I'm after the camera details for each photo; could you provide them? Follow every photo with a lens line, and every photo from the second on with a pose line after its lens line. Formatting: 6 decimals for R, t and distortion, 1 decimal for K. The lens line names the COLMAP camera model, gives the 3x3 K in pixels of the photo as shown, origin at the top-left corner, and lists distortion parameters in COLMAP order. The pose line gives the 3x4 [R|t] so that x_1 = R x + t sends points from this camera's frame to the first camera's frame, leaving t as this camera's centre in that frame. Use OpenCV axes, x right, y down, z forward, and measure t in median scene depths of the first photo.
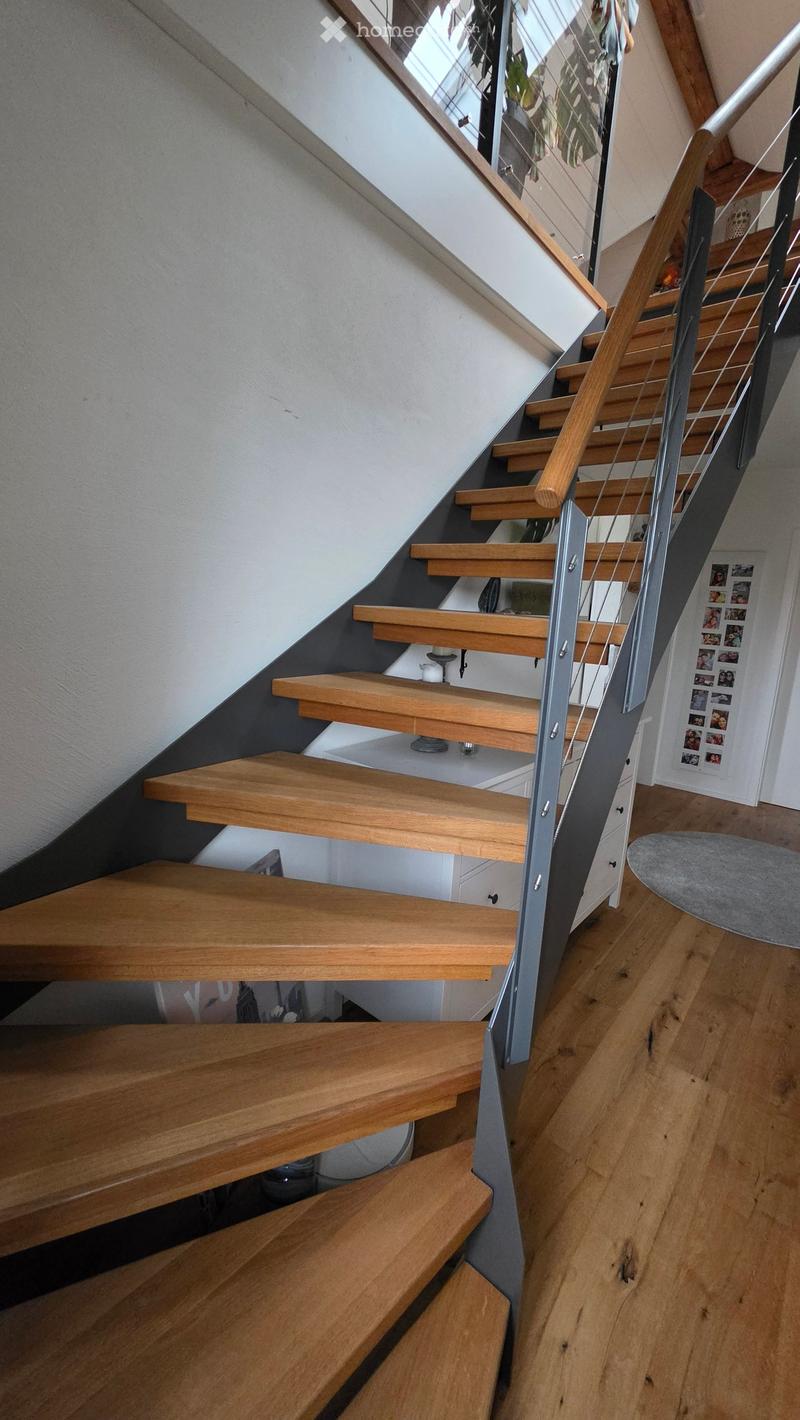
lens RADIAL K [[570.6, 0, 405.1], [0, 570.6, 705.1], [0, 0, 1]] dist [-0.003070, -0.000040]
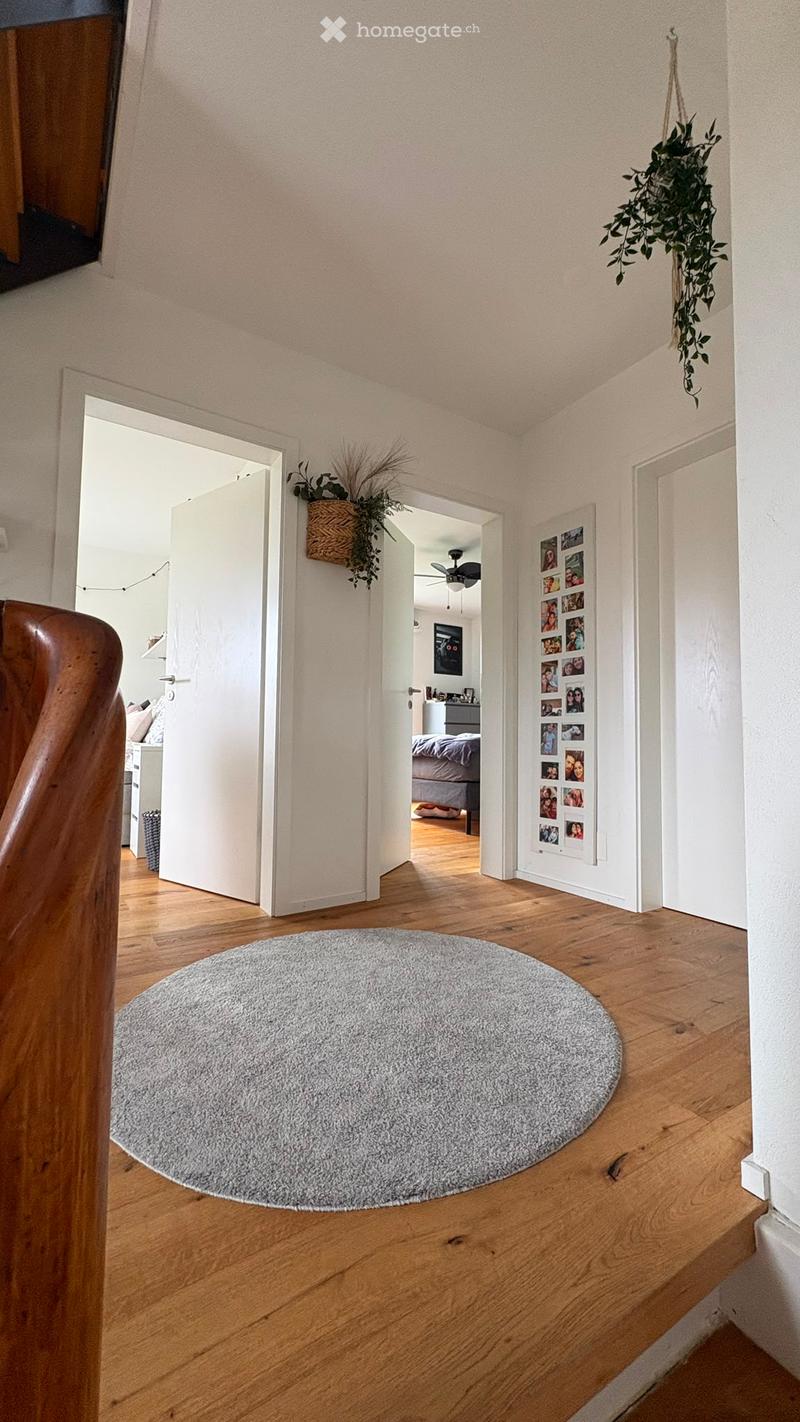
lens RADIAL K [[571.4, 0, 405.2], [0, 571.4, 706.1], [0, 0, 1]] dist [-0.003070, -0.000040]
pose [[0.944445, -0.065447, -0.322086, 0.584283], [-0.019758, 0.966896, -0.254406, 0.126086], [0.328074, 0.246637, 0.911887, 0.350380]]
